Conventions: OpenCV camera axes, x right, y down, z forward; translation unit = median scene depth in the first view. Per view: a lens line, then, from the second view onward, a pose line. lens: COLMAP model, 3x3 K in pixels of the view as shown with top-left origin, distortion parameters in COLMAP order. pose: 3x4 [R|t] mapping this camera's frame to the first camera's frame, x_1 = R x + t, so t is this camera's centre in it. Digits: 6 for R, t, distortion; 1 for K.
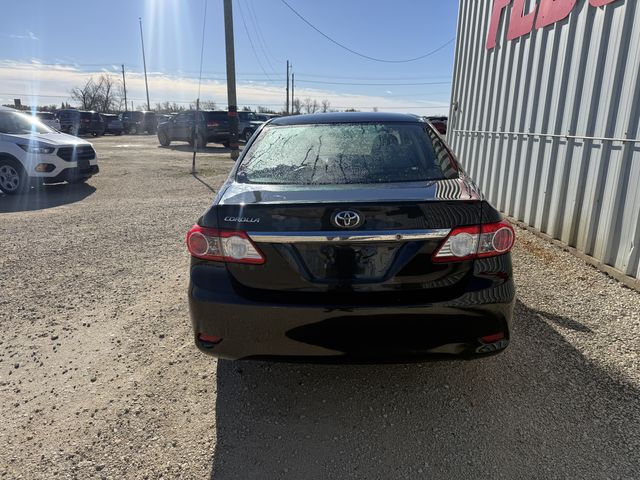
lens RADIAL K [[464.0, 0, 320.0], [0, 464.0, 240.0], [0, 0, 1]] dist [0.028515, -0.036725]
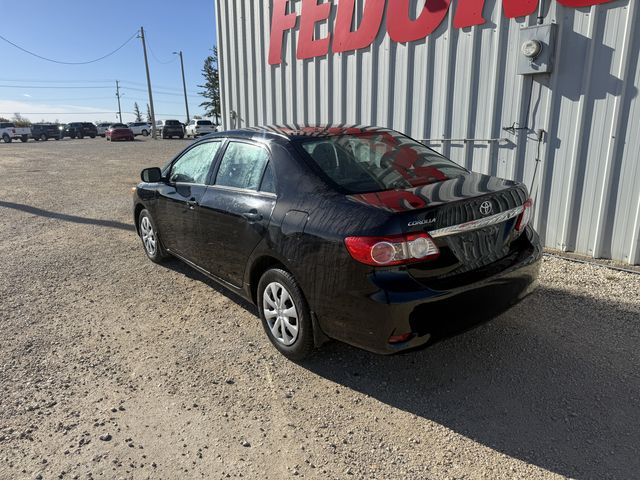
lens RADIAL K [[464.0, 0, 320.0], [0, 464.0, 240.0], [0, 0, 1]] dist [0.028515, -0.036725]
pose [[0.747678, -0.175439, 0.640468, -0.485203], [0.182480, 0.981621, 0.055863, -0.048750], [-0.638498, 0.075105, 0.765950, 0.136033]]
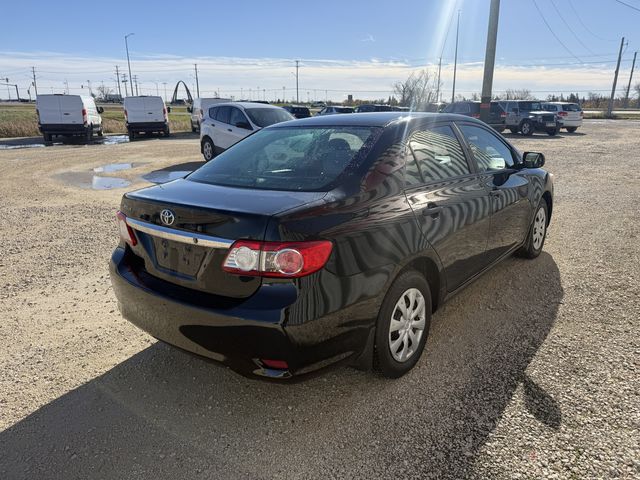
lens RADIAL K [[464.0, 0, 320.0], [0, 464.0, 240.0], [0, 0, 1]] dist [0.028515, -0.036725]
pose [[0.786156, 0.154885, -0.598305, 0.447621], [-0.142112, 0.987450, 0.068893, -0.052724], [0.601467, 0.030865, 0.798301, 0.143575]]
